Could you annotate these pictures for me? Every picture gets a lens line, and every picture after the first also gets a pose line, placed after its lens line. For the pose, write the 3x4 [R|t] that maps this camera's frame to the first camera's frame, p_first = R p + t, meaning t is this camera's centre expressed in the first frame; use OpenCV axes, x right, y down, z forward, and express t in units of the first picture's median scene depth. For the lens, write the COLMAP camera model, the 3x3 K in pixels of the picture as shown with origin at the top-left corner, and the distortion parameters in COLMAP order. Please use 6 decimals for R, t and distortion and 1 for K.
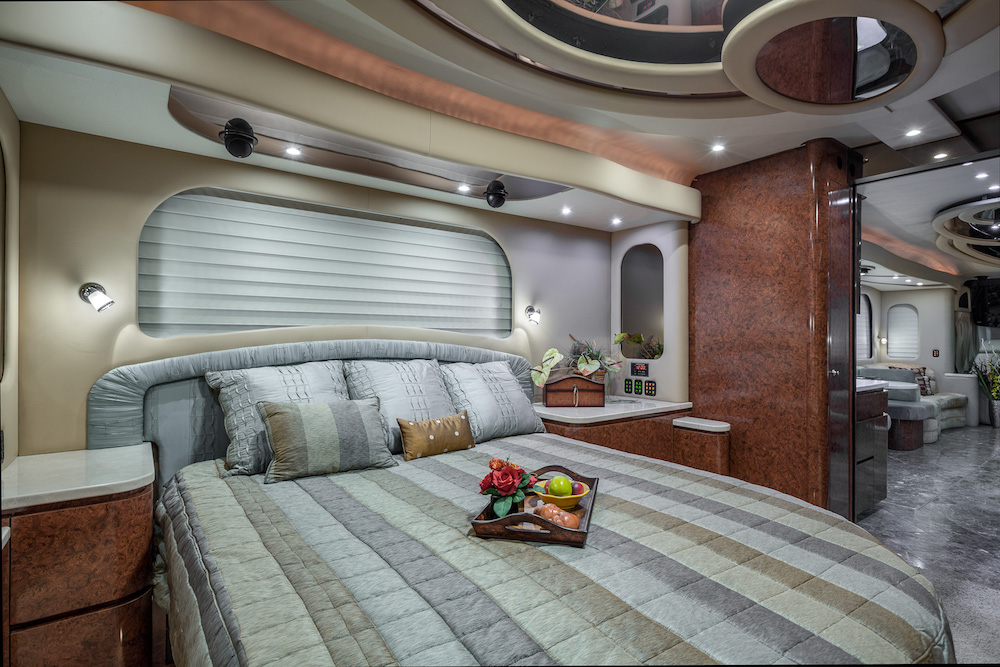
lens RADIAL K [[495.1, 0, 500.0], [0, 495.1, 333.5], [0, 0, 1]] dist [-0.002294, -0.000162]
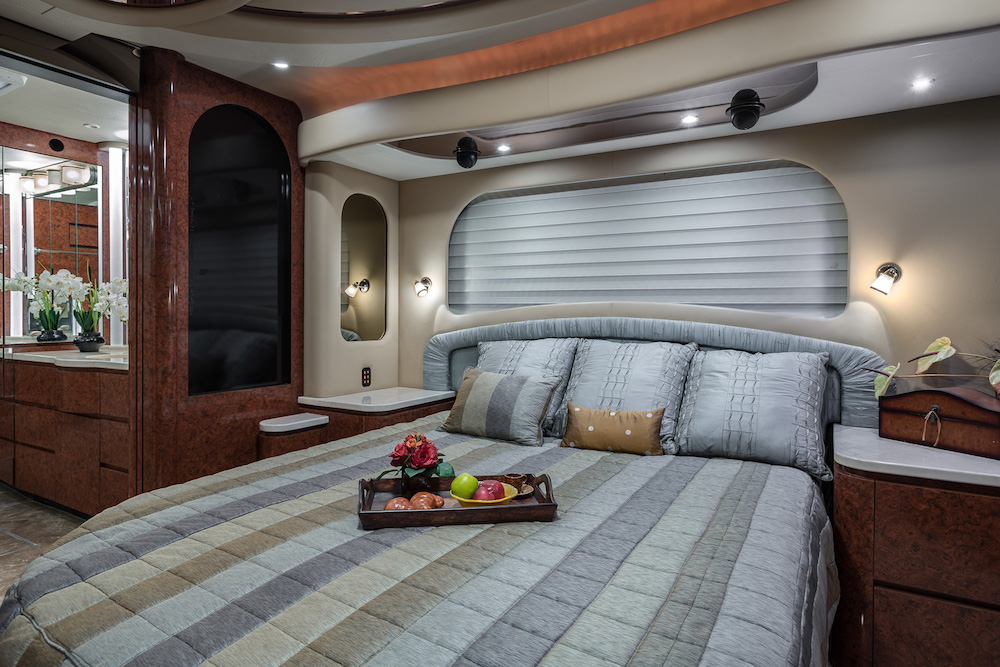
lens RADIAL K [[576.2, 0, 500.6], [0, 576.2, 314.1], [0, 0, 1]] dist [-0.000828, 0.000249]
pose [[0.400334, -0.001141, -0.916369, 0.700168], [0.000441, 0.999999, -0.001053, 0.007962], [0.916369, 0.000018, 0.400334, 0.426316]]
